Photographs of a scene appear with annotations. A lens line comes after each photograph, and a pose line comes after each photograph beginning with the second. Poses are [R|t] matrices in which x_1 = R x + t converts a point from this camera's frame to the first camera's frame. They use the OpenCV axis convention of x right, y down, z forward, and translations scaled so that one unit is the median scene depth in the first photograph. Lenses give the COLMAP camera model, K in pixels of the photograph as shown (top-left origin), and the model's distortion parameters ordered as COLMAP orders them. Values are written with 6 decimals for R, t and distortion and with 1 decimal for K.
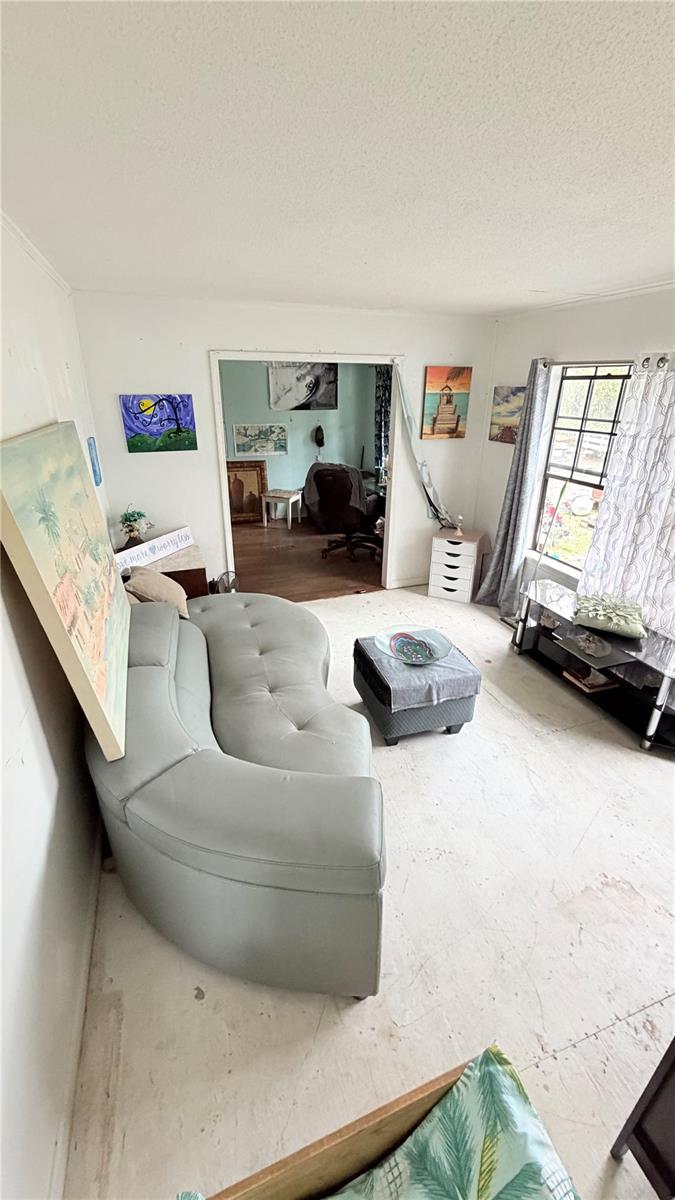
lens RADIAL K [[474.9, 0, 337.5], [0, 474.9, 600.0], [0, 0, 1]] dist [0.000605, 0.000146]
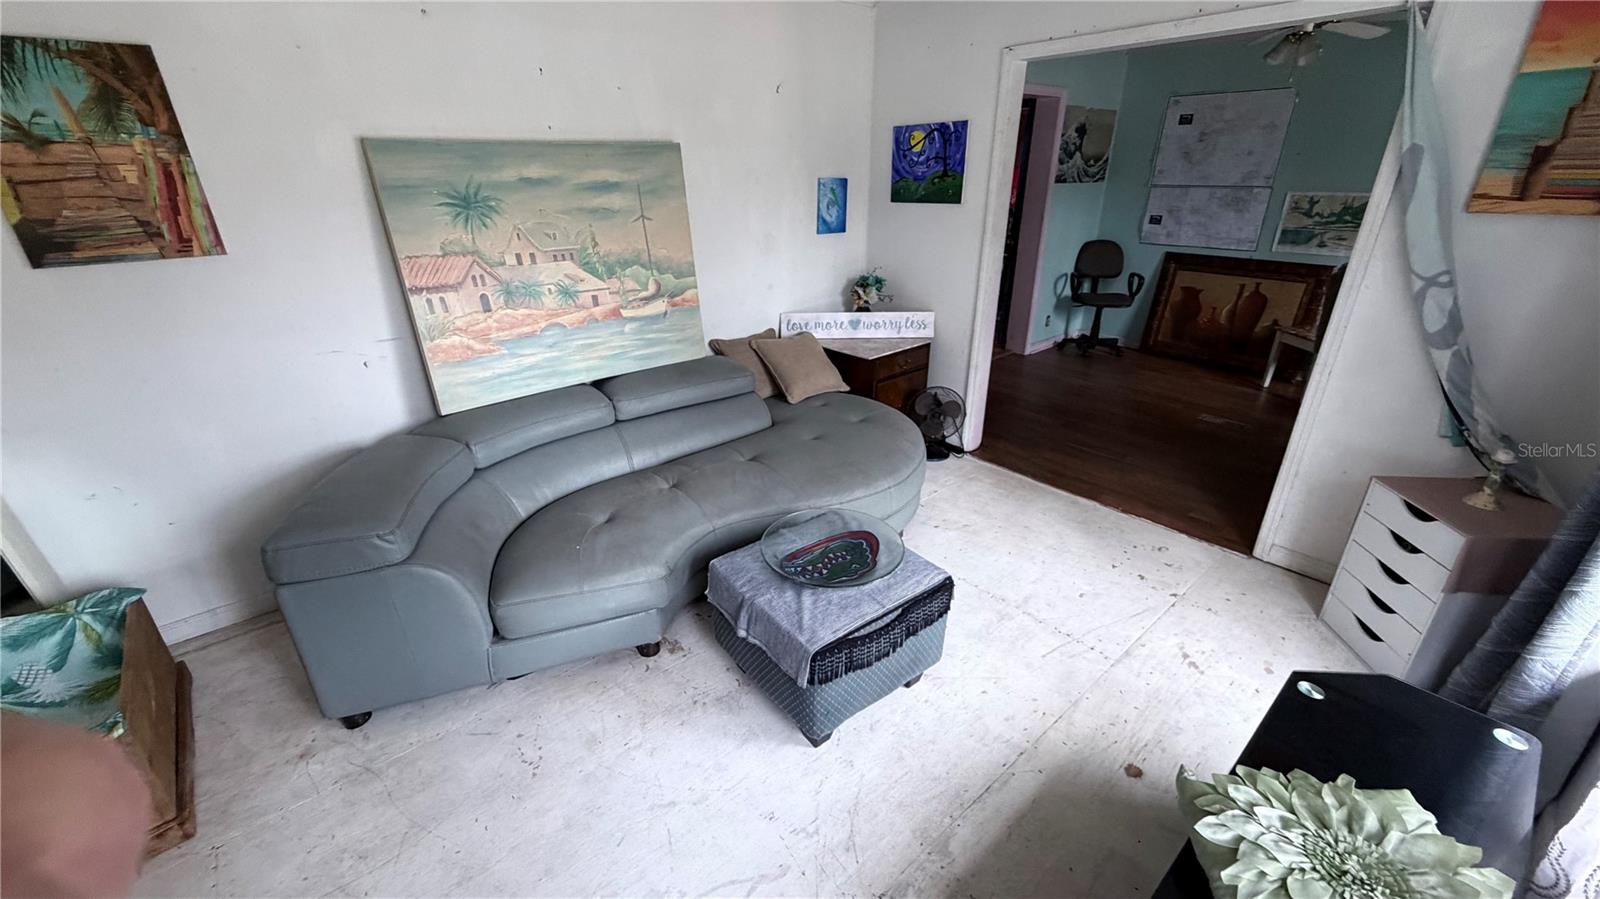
lens RADIAL K [[633.1, 0, 794.6], [0, 633.1, 451.4], [0, 0, 1]] dist [0.000605, 0.000146]
pose [[0.365763, 0.370557, -0.853759, 0.296060], [-0.366082, 0.900662, 0.234079, -0.065732], [0.855688, 0.226928, 0.465083, 0.247628]]
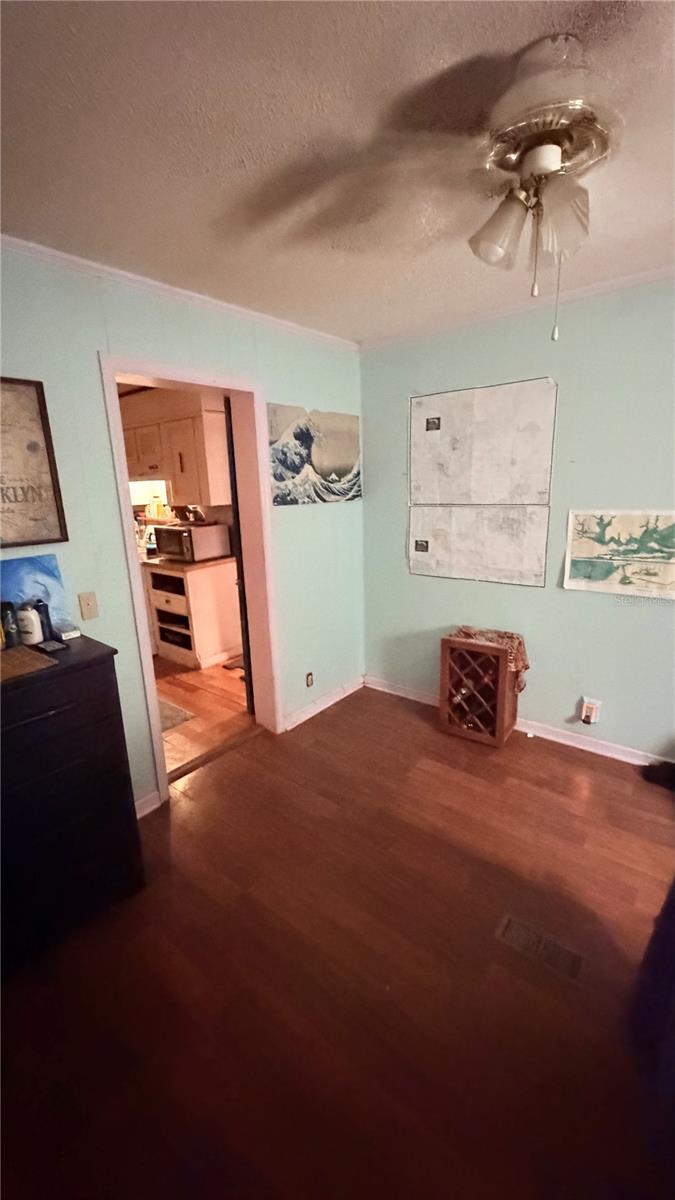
lens RADIAL K [[480.0, 0, 339.8], [0, 480.0, 595.7], [0, 0, 1]] dist [0.000564, 0.000117]
pose [[0.541946, 0.165354, -0.823986, 0.014486], [-0.313642, 0.949410, -0.015763, -0.234772], [0.779694, 0.266979, 0.566391, 0.639638]]
